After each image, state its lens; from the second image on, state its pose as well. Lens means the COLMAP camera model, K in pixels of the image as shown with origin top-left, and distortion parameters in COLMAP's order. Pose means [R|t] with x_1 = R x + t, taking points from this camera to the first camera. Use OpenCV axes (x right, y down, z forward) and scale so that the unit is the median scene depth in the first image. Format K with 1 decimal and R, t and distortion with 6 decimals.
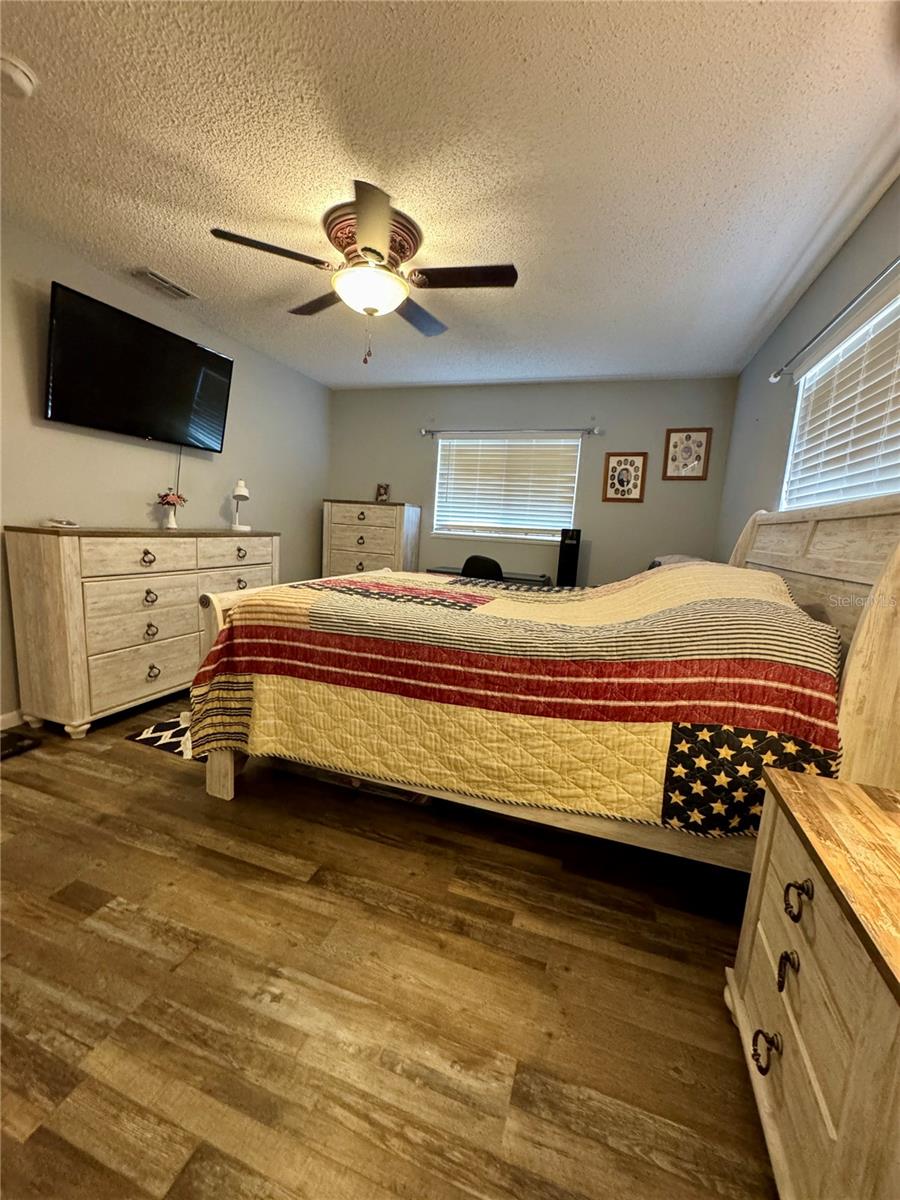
lens RADIAL K [[478.2, 0, 450.0], [0, 478.2, 600.0], [0, 0, 1]] dist [-0.001291, 0.000602]
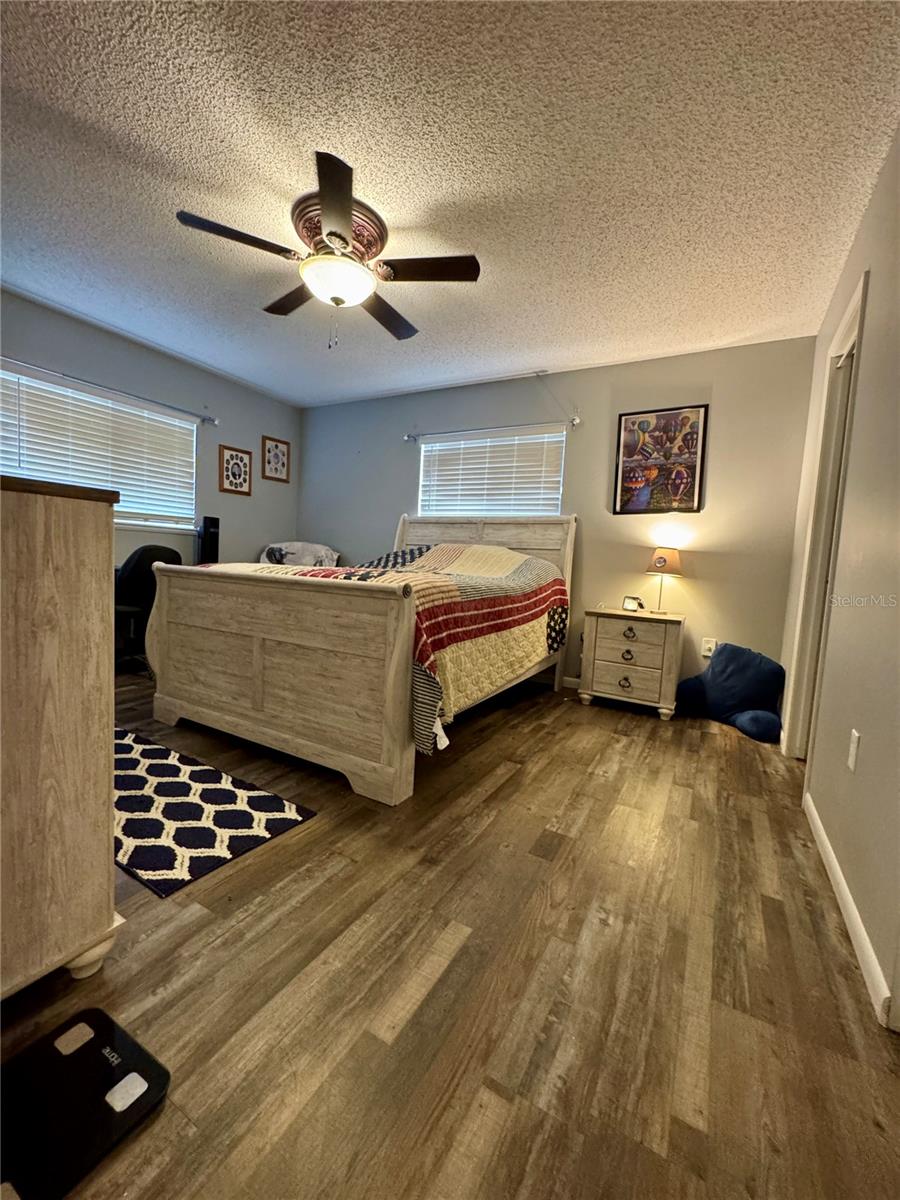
lens RADIAL K [[478.2, 0, 450.0], [0, 478.2, 600.0], [0, 0, 1]] dist [-0.001291, 0.000602]
pose [[0.196681, -0.127150, 0.972188, -1.438220], [0.106780, 0.988435, 0.107672, -0.073106], [-0.974636, 0.082633, 0.207983, 0.738637]]
